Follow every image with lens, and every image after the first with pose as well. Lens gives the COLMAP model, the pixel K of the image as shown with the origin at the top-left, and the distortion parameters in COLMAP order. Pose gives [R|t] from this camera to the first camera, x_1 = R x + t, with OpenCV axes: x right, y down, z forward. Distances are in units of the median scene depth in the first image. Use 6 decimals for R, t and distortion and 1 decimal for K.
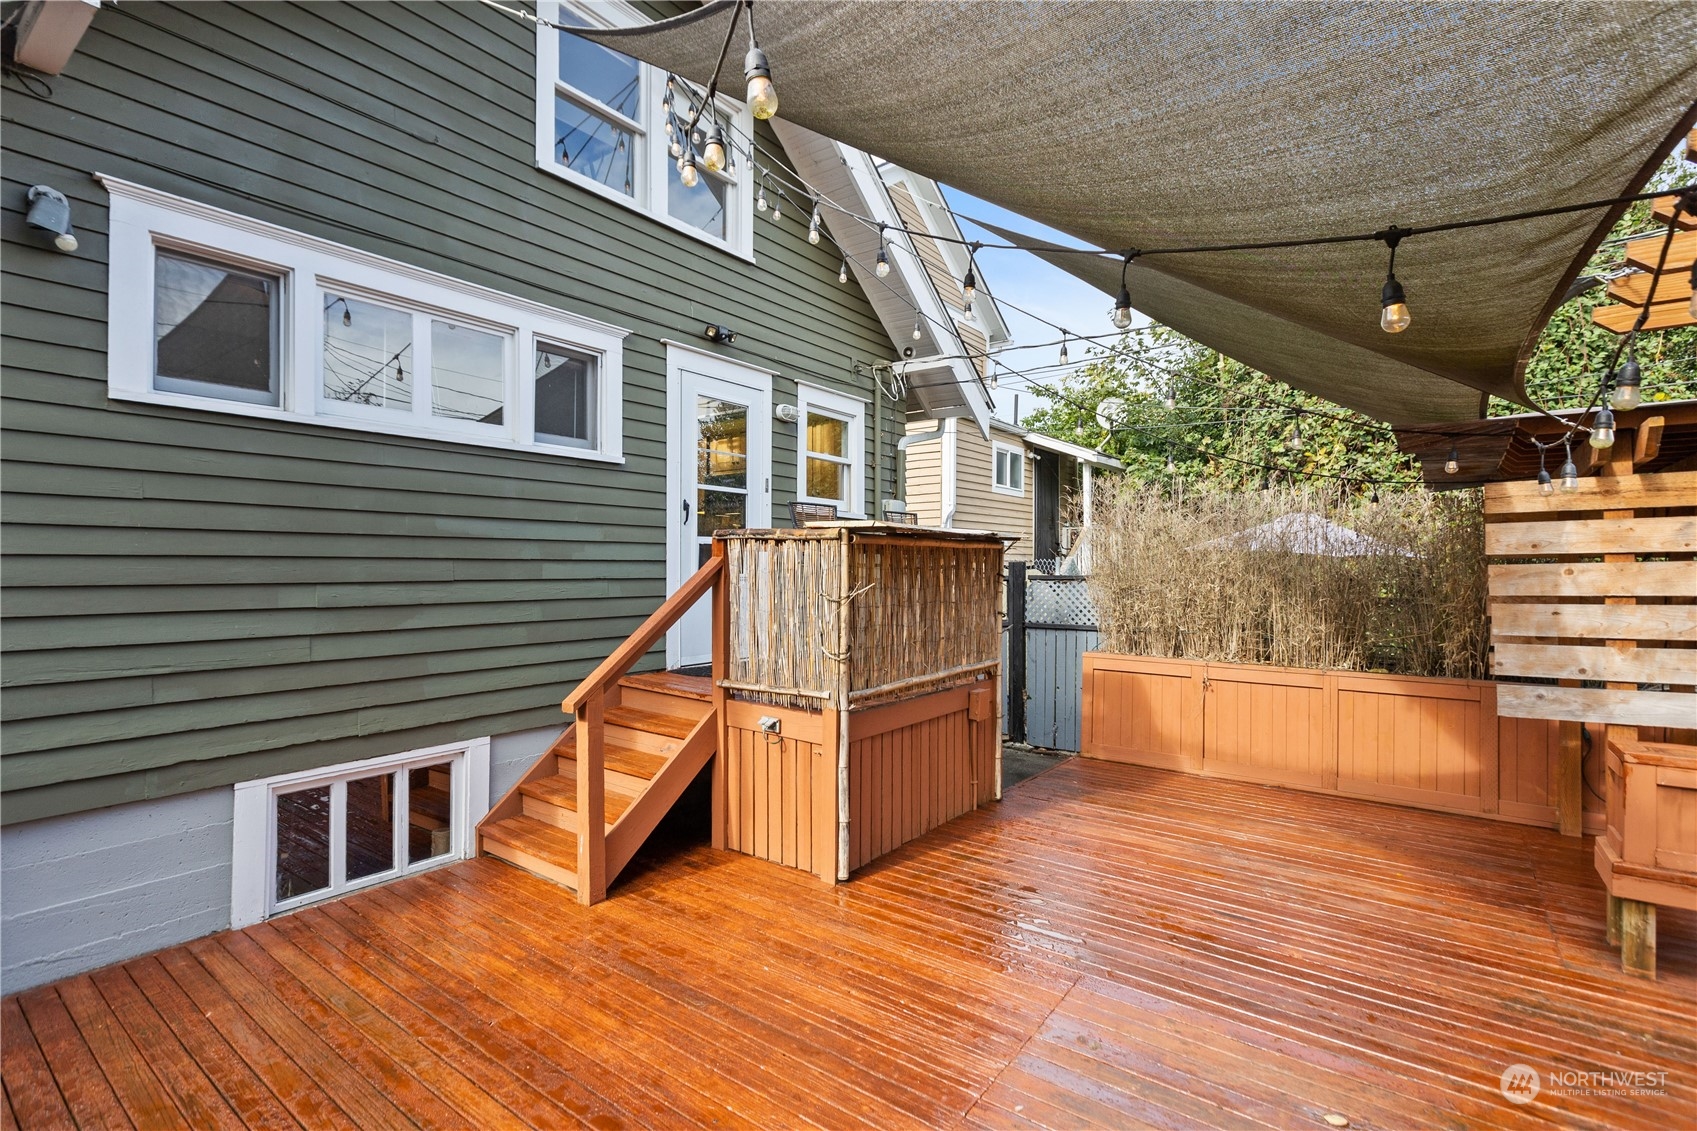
lens RADIAL K [[790.6, 0, 849.0], [0, 790.6, 560.5], [0, 0, 1]] dist [-0.000228, 0.000123]
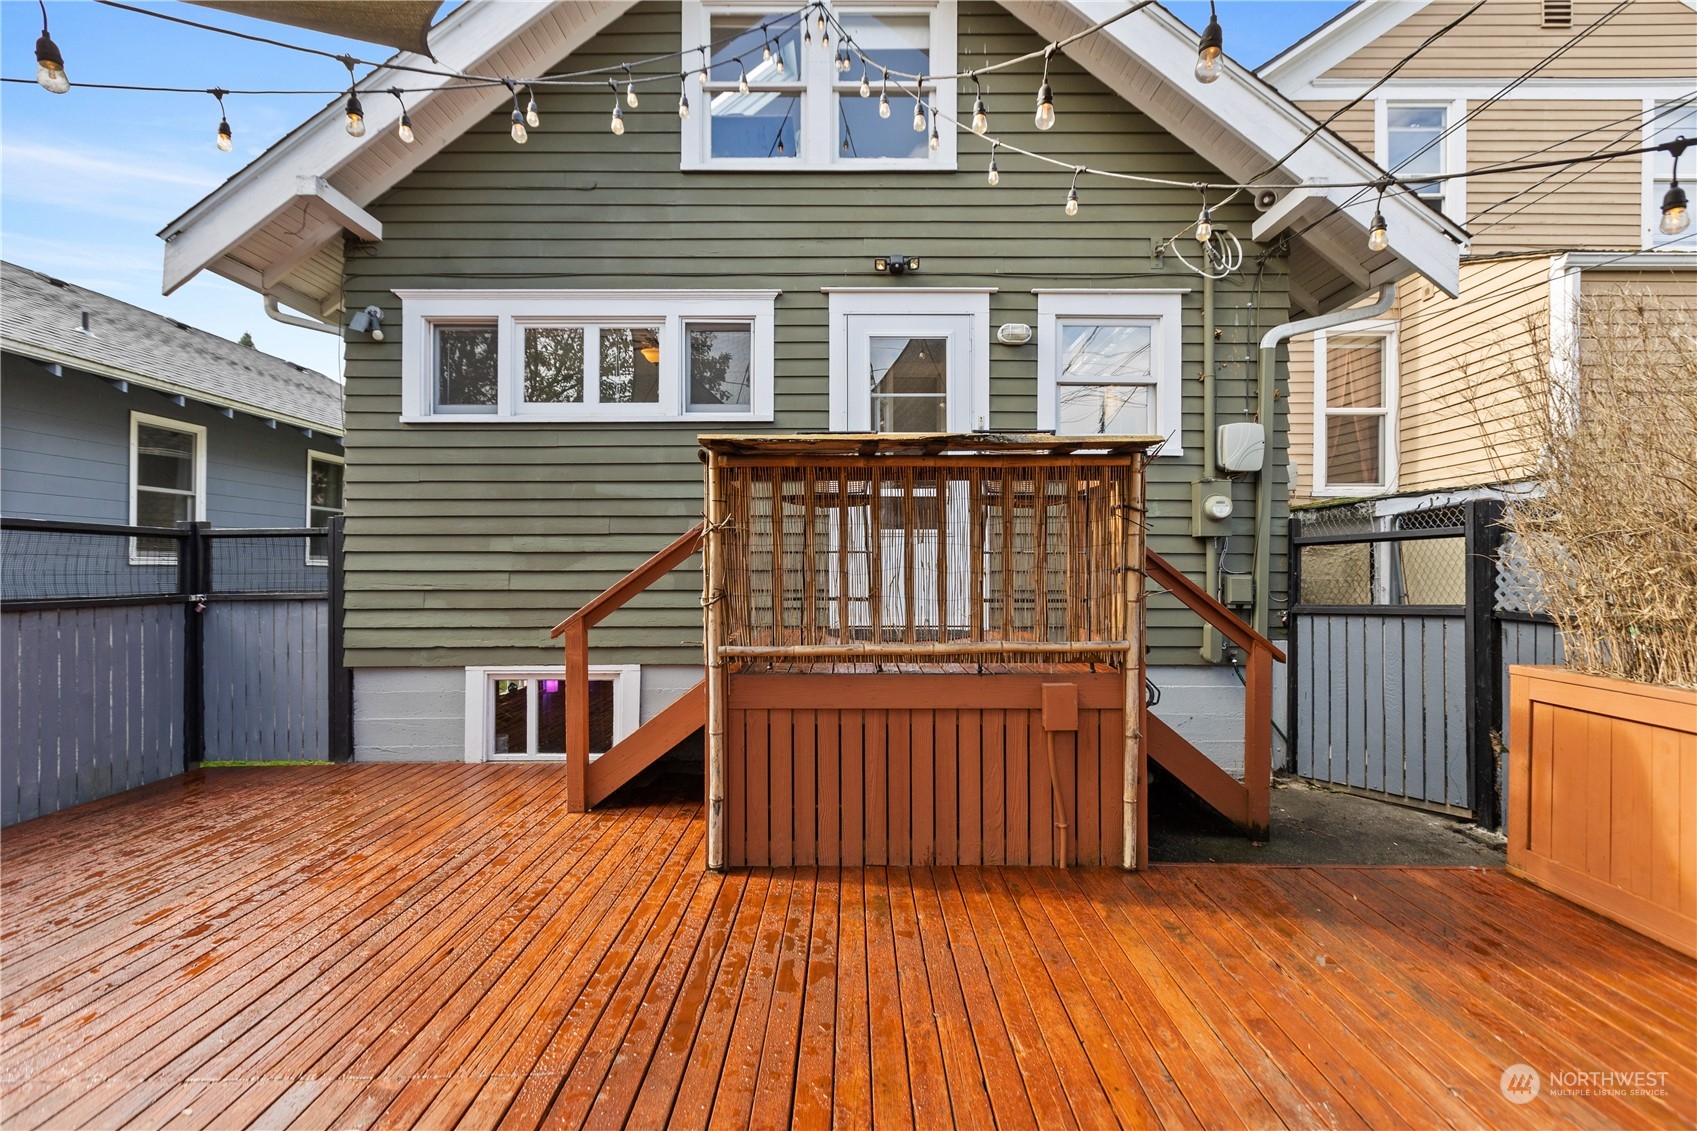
lens RADIAL K [[763.2, 0, 847.1], [0, 763.2, 559.2], [0, 0, 1]] dist [0.001997, 0.000495]
pose [[0.597175, -0.009254, -0.802058, 0.565832], [0.008901, 0.999948, -0.004909, 0.062011], [0.802062, -0.004208, 0.597227, 0.486653]]
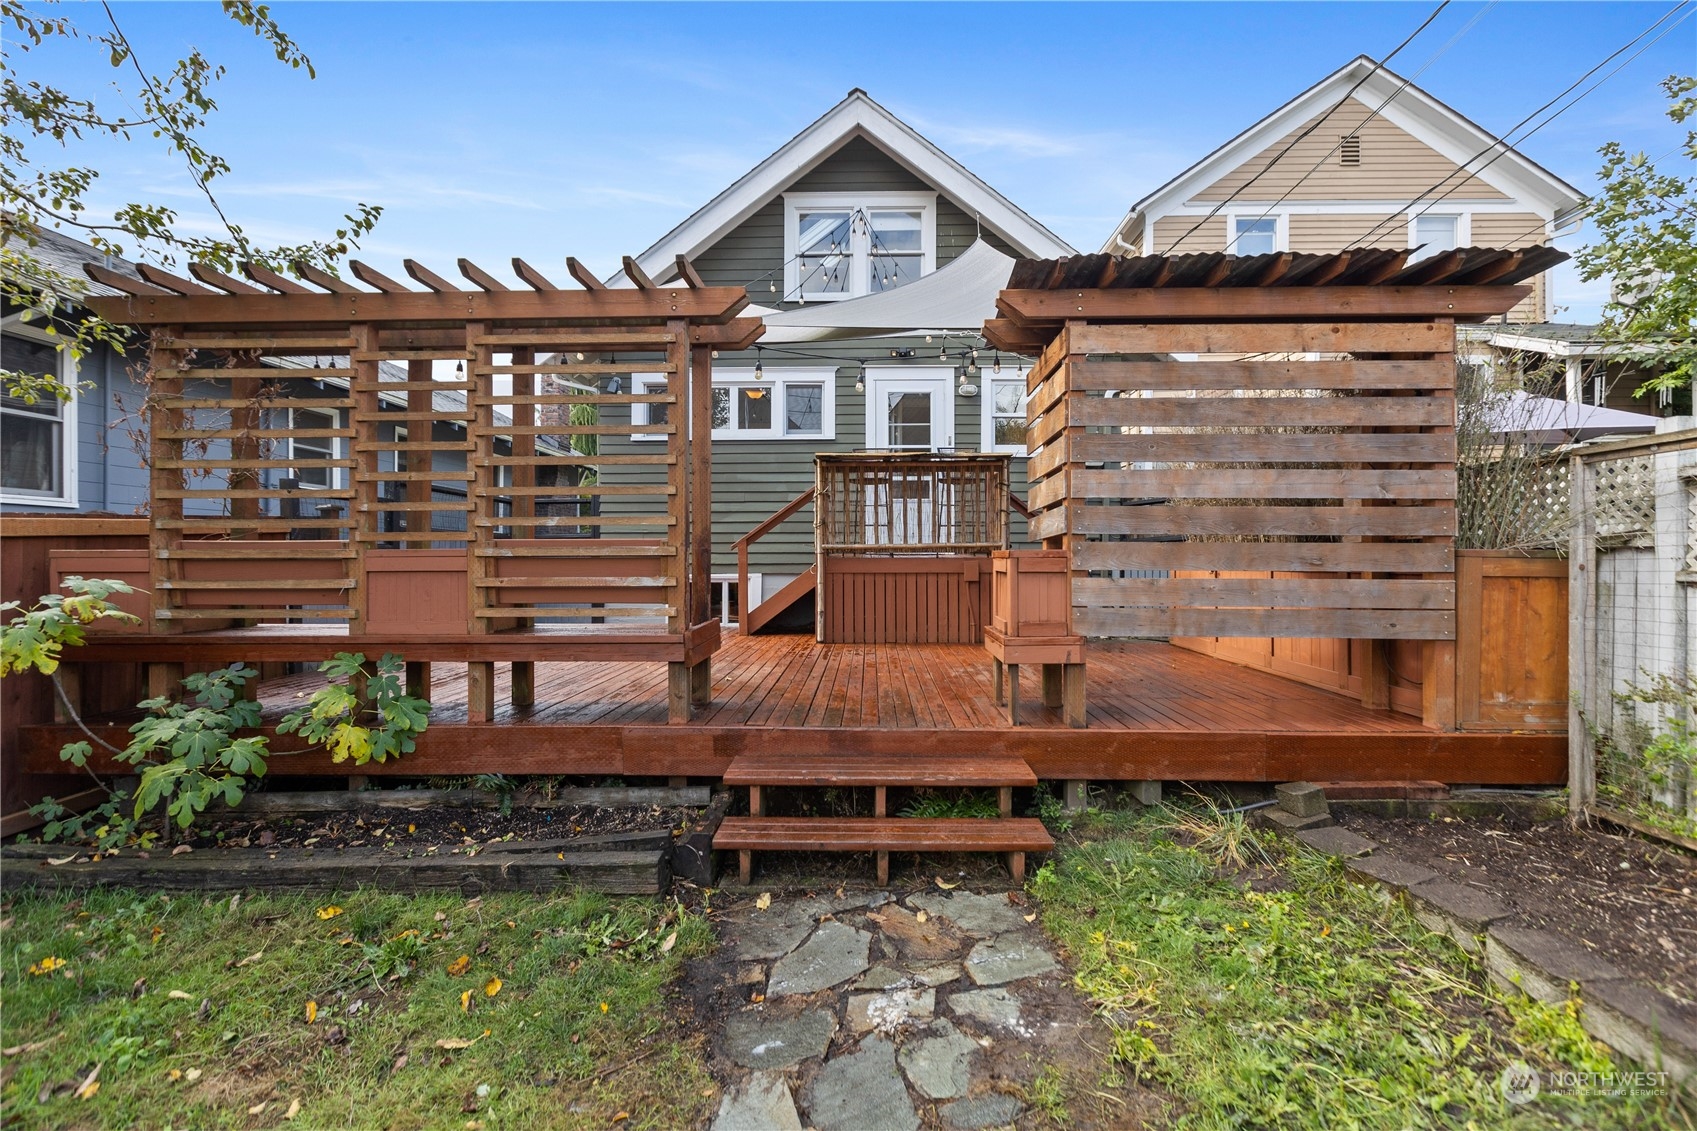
lens RADIAL K [[763.2, 0, 847.1], [0, 763.2, 559.2], [0, 0, 1]] dist [0.001997, 0.000495]
pose [[0.578107, 0.001476, -0.815960, 1.203334], [0.009392, 0.999920, 0.008463, 0.145211], [0.815907, -0.012555, 0.578046, -0.019212]]
